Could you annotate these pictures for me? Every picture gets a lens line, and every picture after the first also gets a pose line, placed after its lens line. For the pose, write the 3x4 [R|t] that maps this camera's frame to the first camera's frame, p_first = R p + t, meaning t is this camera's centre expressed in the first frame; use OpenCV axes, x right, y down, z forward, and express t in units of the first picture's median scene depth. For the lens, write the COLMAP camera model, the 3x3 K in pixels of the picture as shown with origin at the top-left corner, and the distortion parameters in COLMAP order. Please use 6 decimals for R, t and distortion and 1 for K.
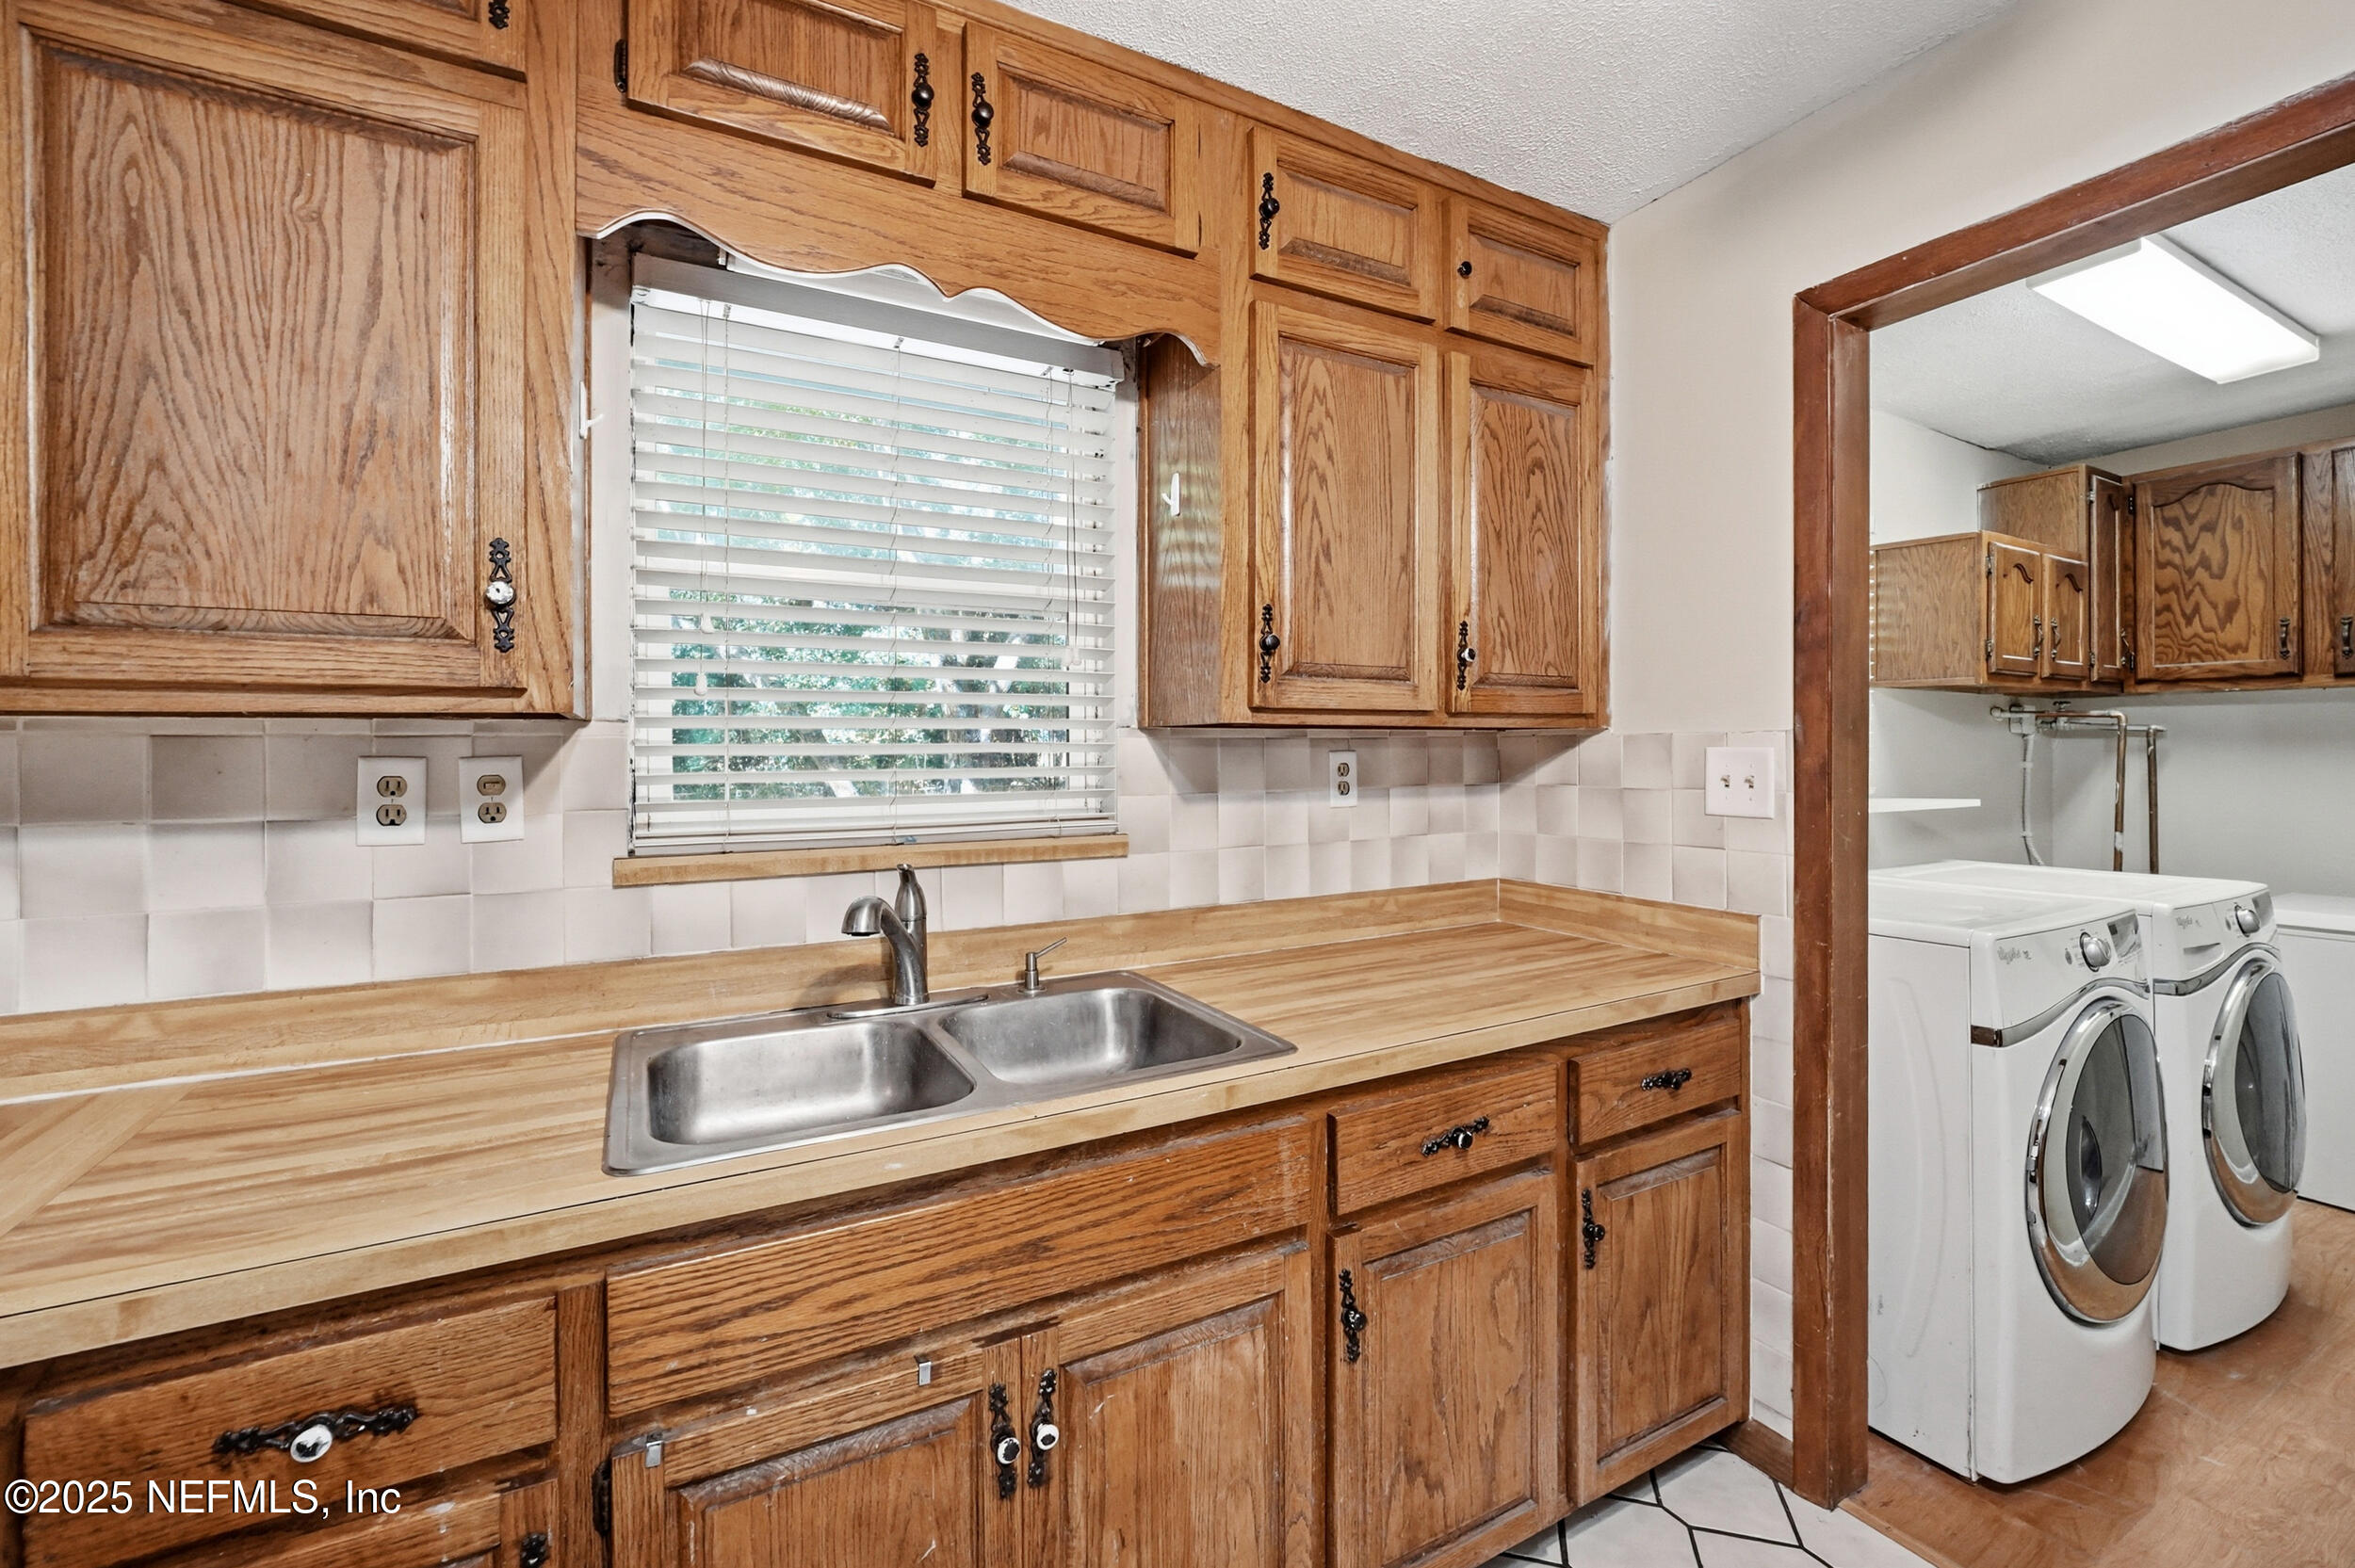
lens RADIAL K [[978.1, 0, 1183.5], [0, 978.1, 737.4], [0, 0, 1]] dist [-0.001399, -0.000044]
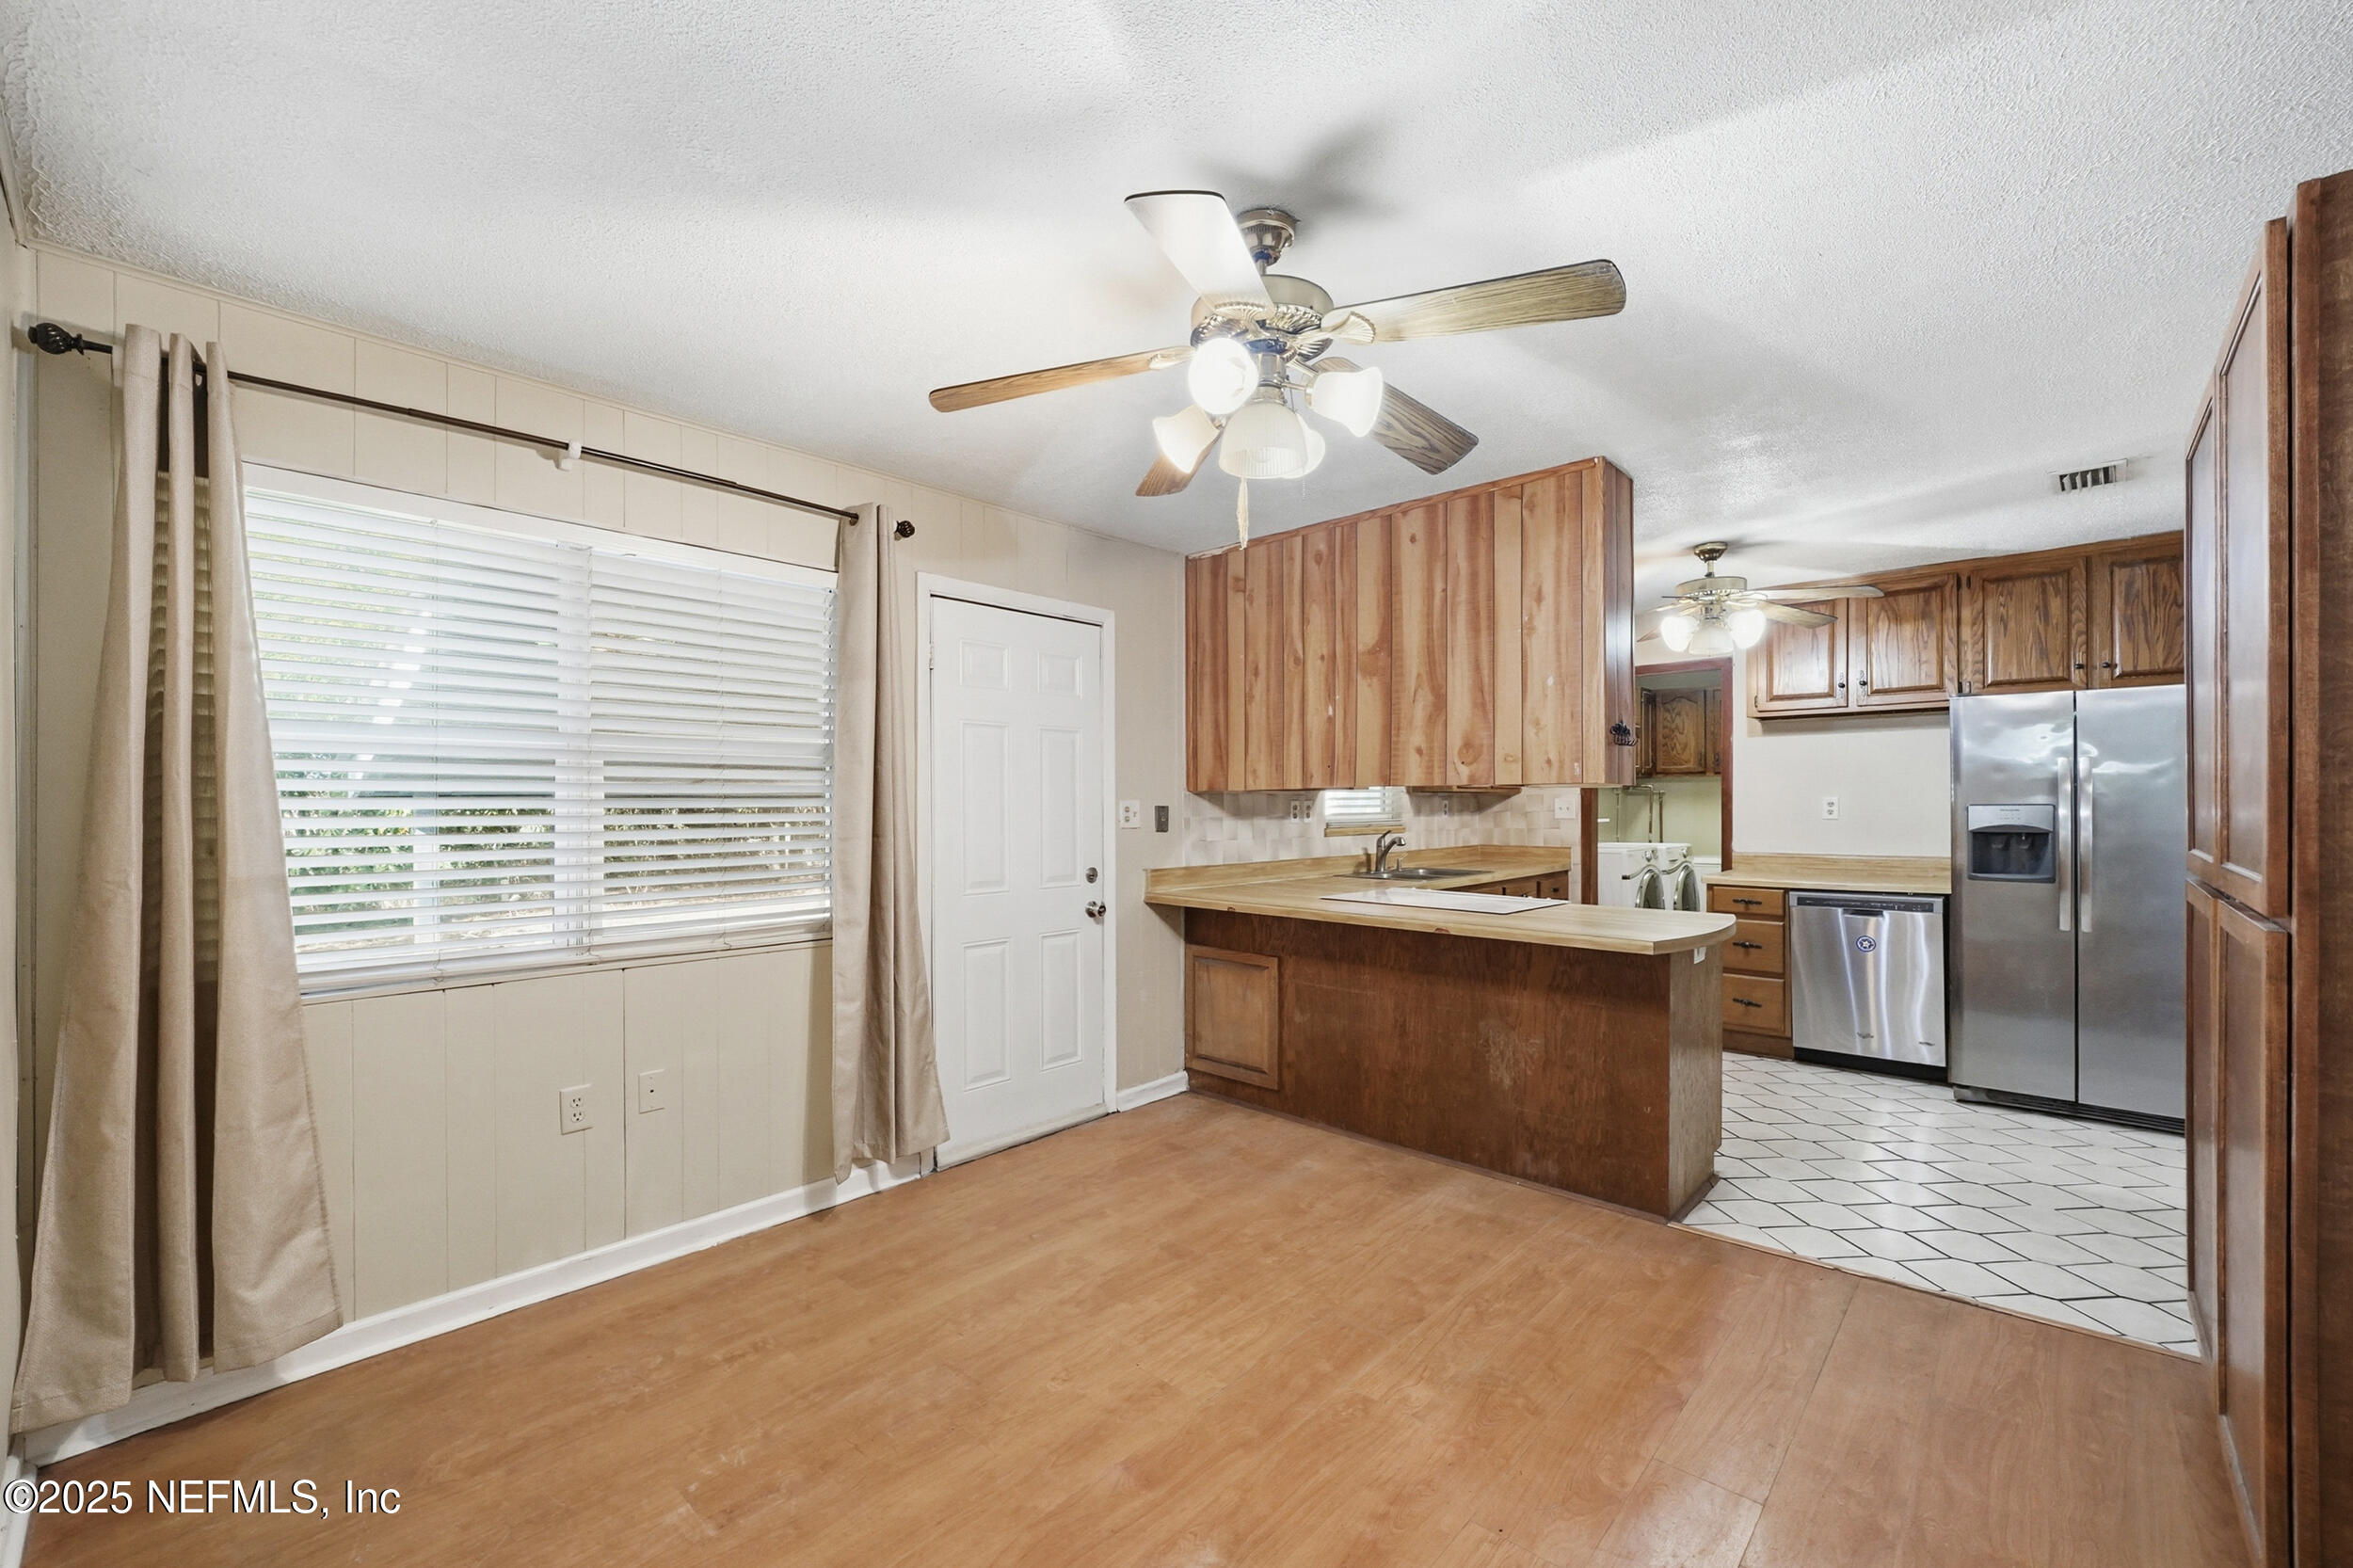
lens RADIAL K [[977.4, 0, 1178.6], [0, 977.4, 796.4], [0, 0, 1]] dist [-0.001399, -0.000044]
pose [[0.948345, 0.000603, 0.317239, -1.543466], [-0.001272, 0.999997, 0.001900, -0.001083], [-0.317237, -0.002205, 0.948344, -1.554716]]
